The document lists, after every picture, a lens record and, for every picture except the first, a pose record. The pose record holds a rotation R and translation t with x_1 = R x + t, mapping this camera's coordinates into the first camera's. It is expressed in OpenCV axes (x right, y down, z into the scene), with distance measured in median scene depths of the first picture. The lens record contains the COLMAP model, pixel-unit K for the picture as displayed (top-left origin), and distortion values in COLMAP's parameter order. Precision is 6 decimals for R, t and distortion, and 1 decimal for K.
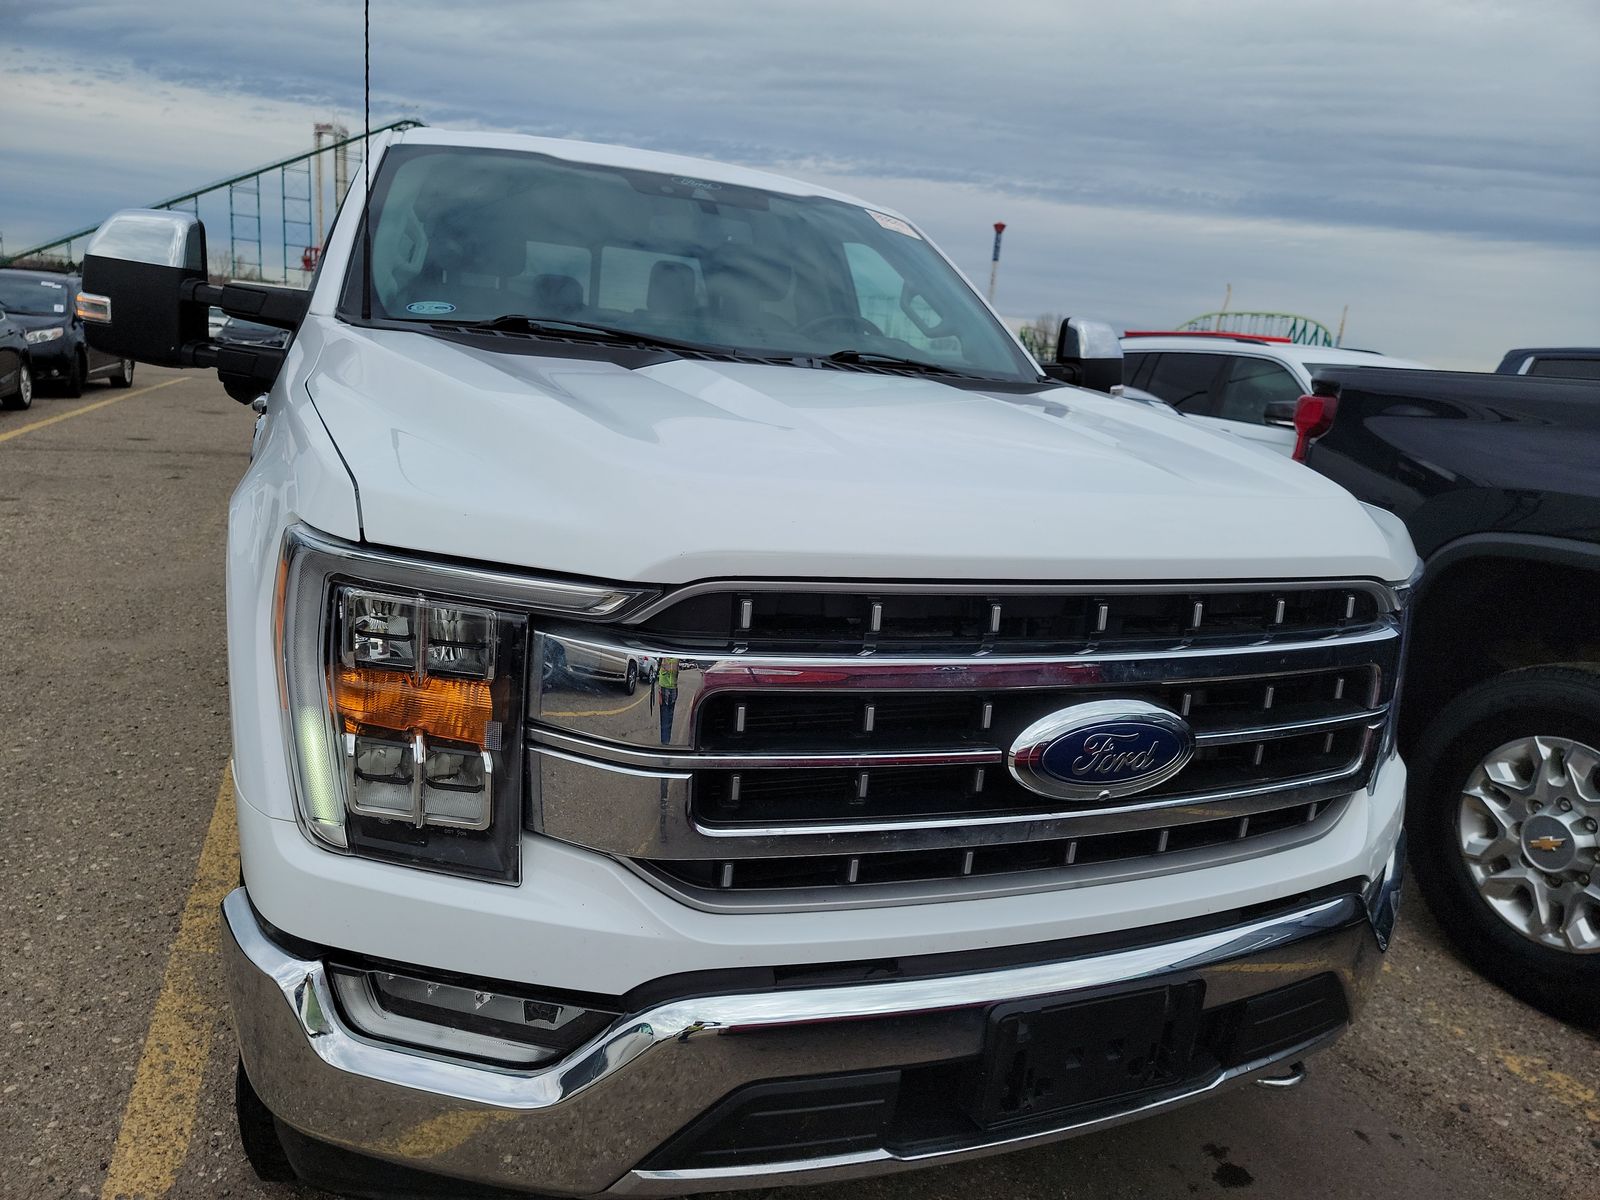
lens RADIAL K [[1106.0, 0, 911.0], [0, 1106.0, 597.8], [0, 0, 1]] dist [0.067397, -0.046824]
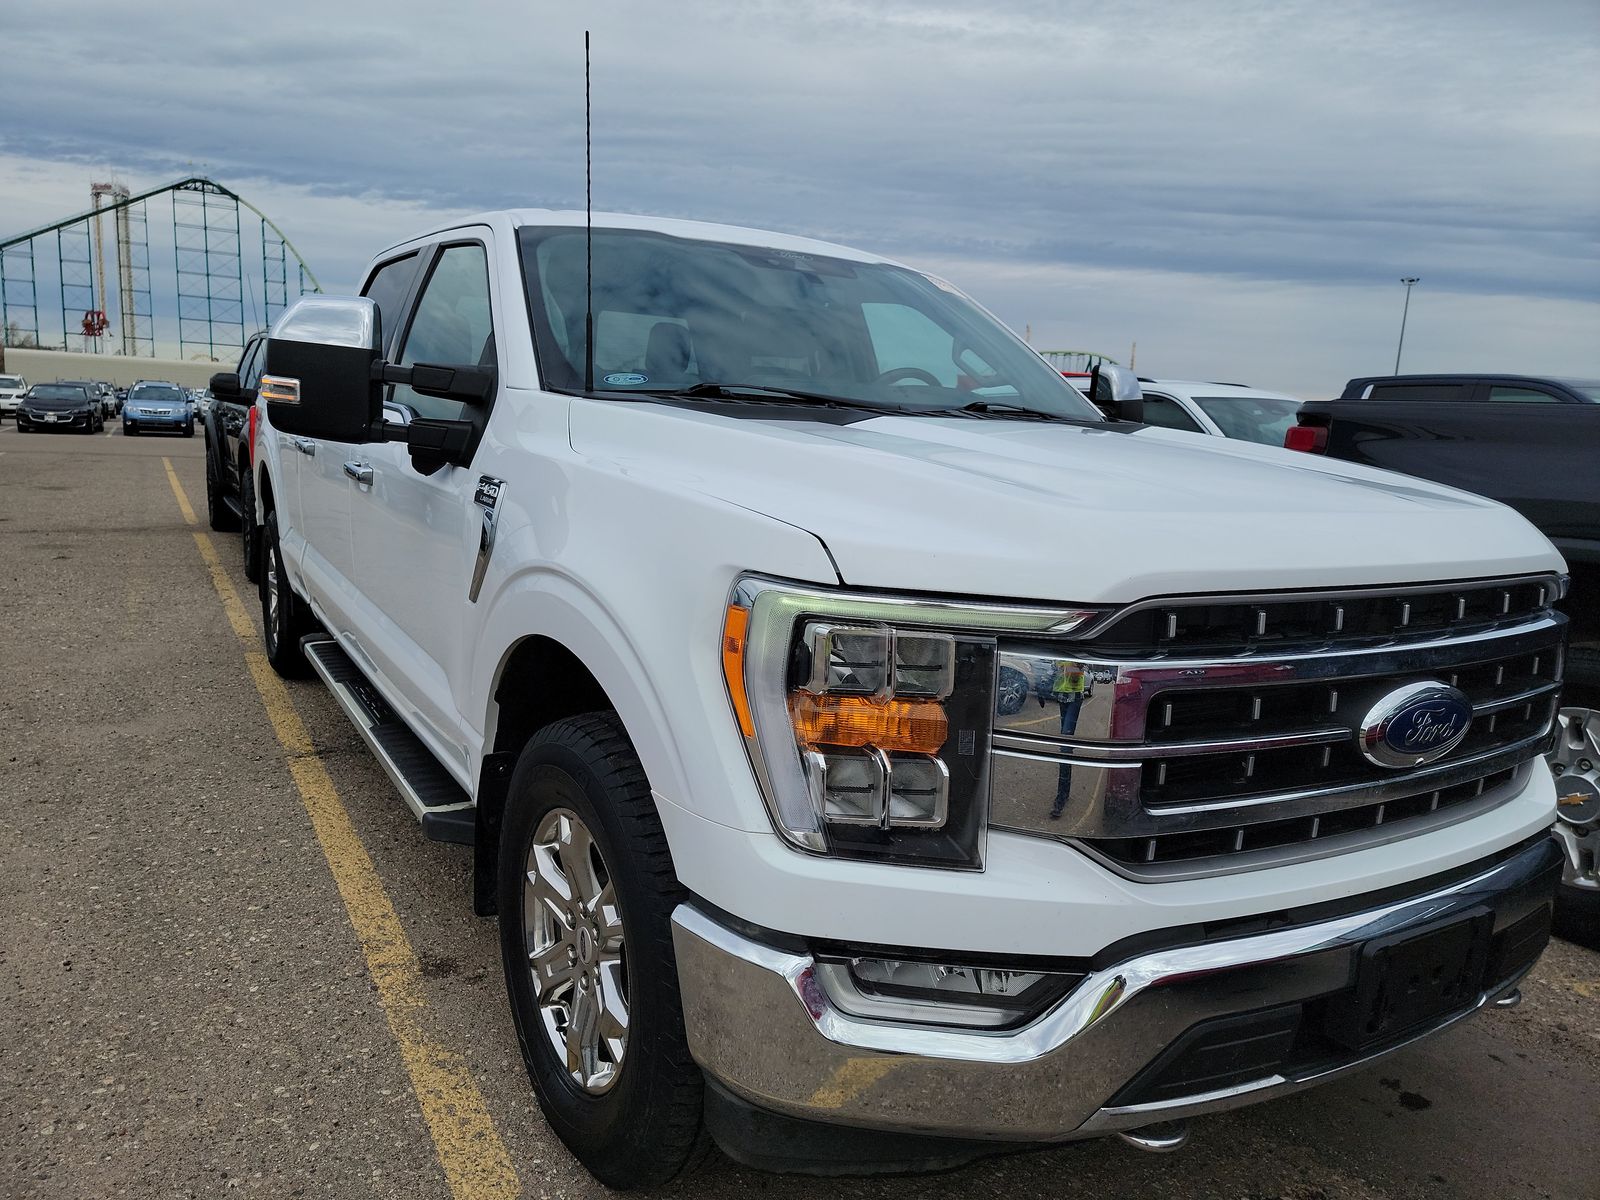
lens RADIAL K [[1106.0, 0, 835.0], [0, 1106.0, 598.8], [0, 0, 1]] dist [0.067397, -0.046824]
pose [[0.989999, -0.058319, 0.128453, -0.377786], [0.063011, 0.997475, -0.032762, 0.001317], [-0.126218, 0.040528, 0.991174, -0.082082]]
